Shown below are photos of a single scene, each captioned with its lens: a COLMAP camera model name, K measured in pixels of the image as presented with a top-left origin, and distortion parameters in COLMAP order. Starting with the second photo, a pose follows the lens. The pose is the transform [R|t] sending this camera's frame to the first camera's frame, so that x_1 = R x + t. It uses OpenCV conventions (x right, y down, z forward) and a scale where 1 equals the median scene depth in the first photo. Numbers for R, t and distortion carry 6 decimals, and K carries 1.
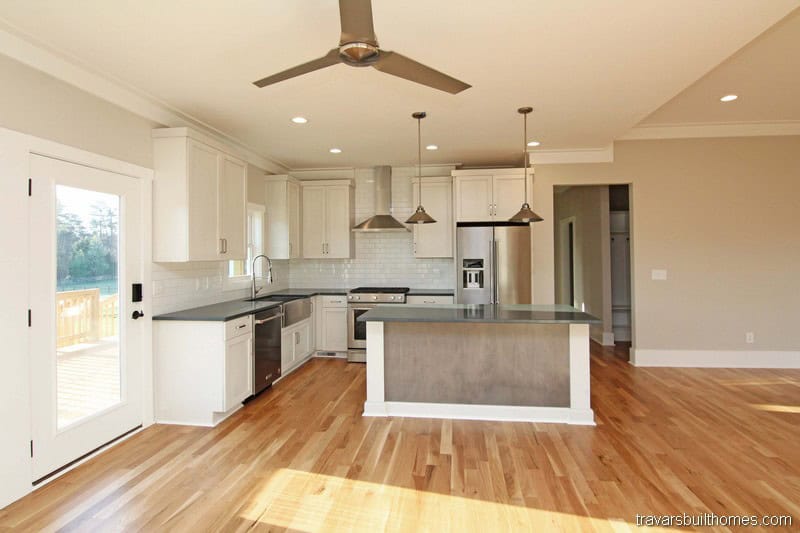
lens RADIAL K [[414.3, 0, 393.7], [0, 414.3, 249.8], [0, 0, 1]] dist [-0.018542, -0.000913]
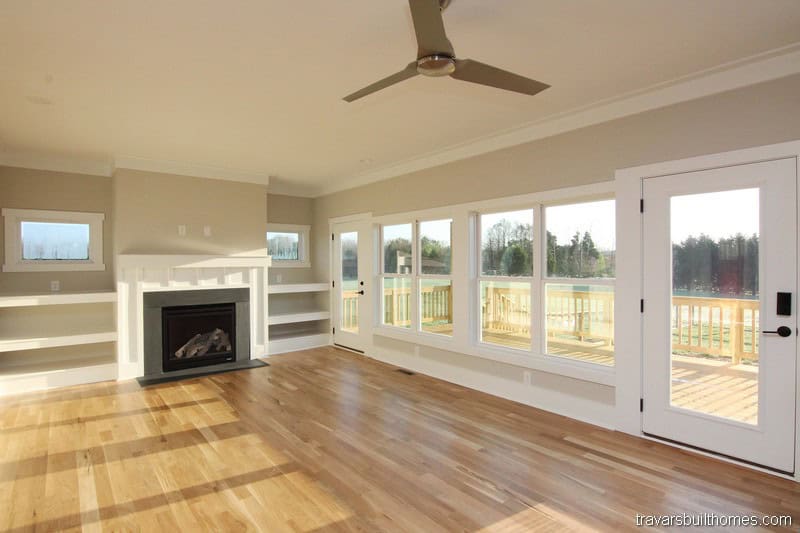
lens RADIAL K [[414.3, 0, 401.2], [0, 414.3, 261.5], [0, 0, 1]] dist [-0.018542, -0.000913]
pose [[-0.665501, 0.009378, -0.746338, 0.441256], [0.017448, 0.999843, -0.002994, 0.012154], [0.746193, -0.015015, -0.665560, 0.946587]]
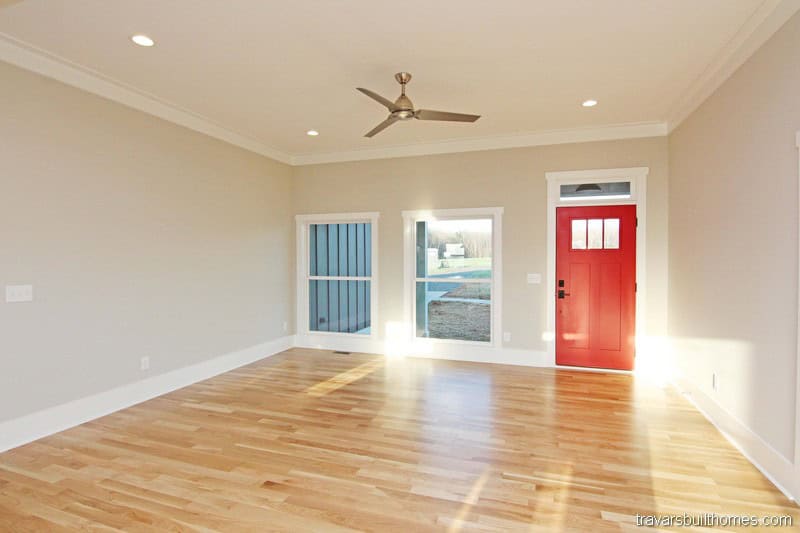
lens RADIAL K [[414.3, 0, 403.5], [0, 414.3, 261.2], [0, 0, 1]] dist [-0.018542, -0.000913]
pose [[0.171641, -0.016849, 0.985015, 0.212610], [-0.014668, 0.999699, 0.019657, -0.011589], [-0.985050, -0.017822, 0.171342, 0.466916]]
